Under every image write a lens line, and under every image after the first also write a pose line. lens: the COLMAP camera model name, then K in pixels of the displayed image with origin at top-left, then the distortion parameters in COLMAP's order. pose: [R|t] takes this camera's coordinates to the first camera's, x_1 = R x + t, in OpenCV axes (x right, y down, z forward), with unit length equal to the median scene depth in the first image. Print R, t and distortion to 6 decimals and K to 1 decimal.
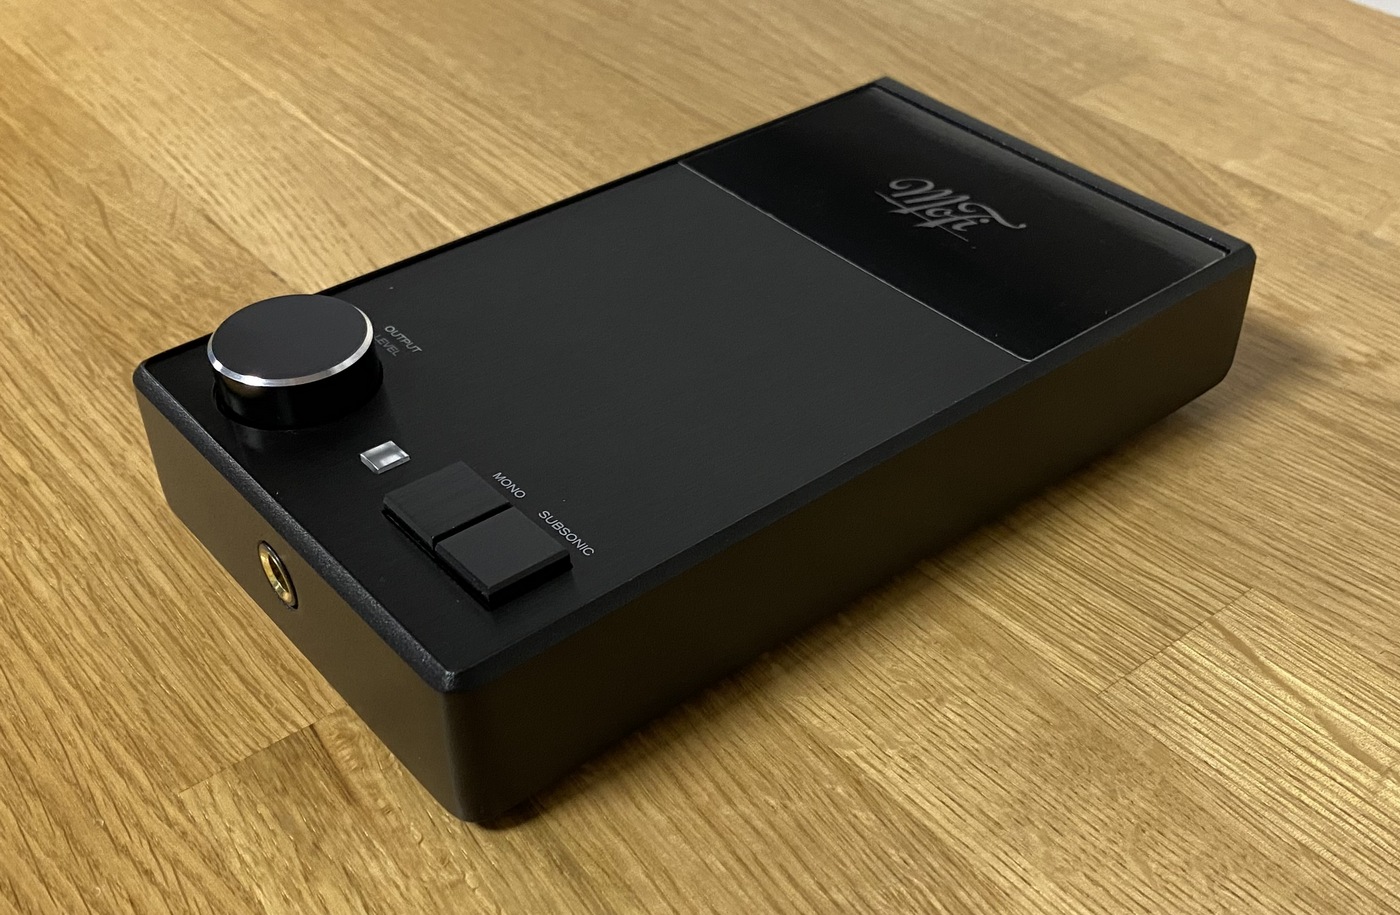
lens RADIAL K [[1693.1, 0, 734.2], [0, 1693.1, 459.3], [0, 0, 1]] dist [0.098593, -0.418593]
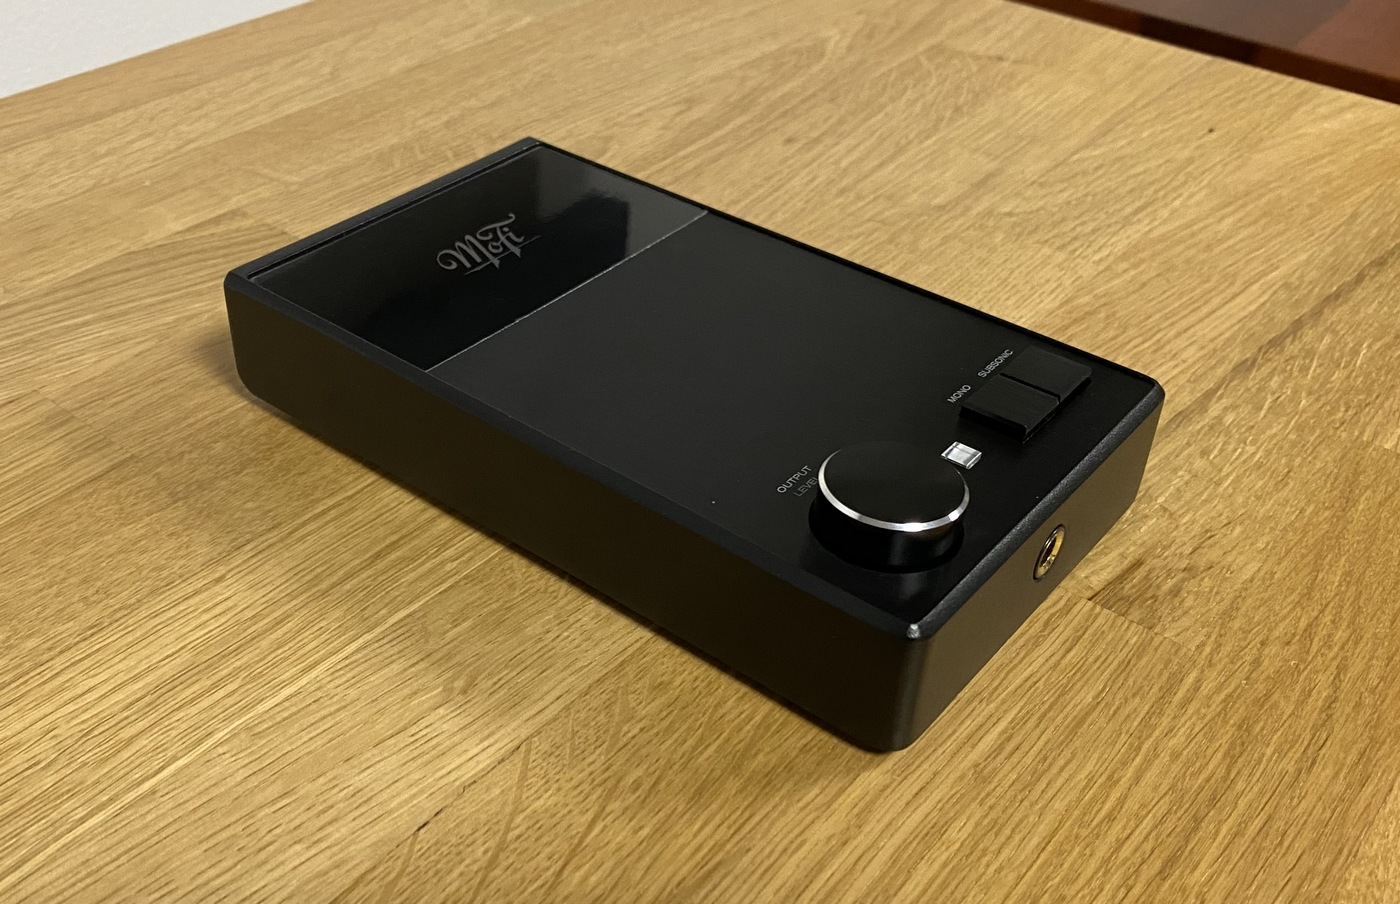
lens RADIAL K [[1538.9, 0, 643.7], [0, 1538.9, 455.9], [0, 0, 1]] dist [0.182810, -0.736972]
pose [[-0.208467, -0.570673, 0.794275, -0.855927], [0.559059, 0.596829, 0.575543, -0.631351], [-0.802493, 0.564028, 0.194621, 0.796426]]
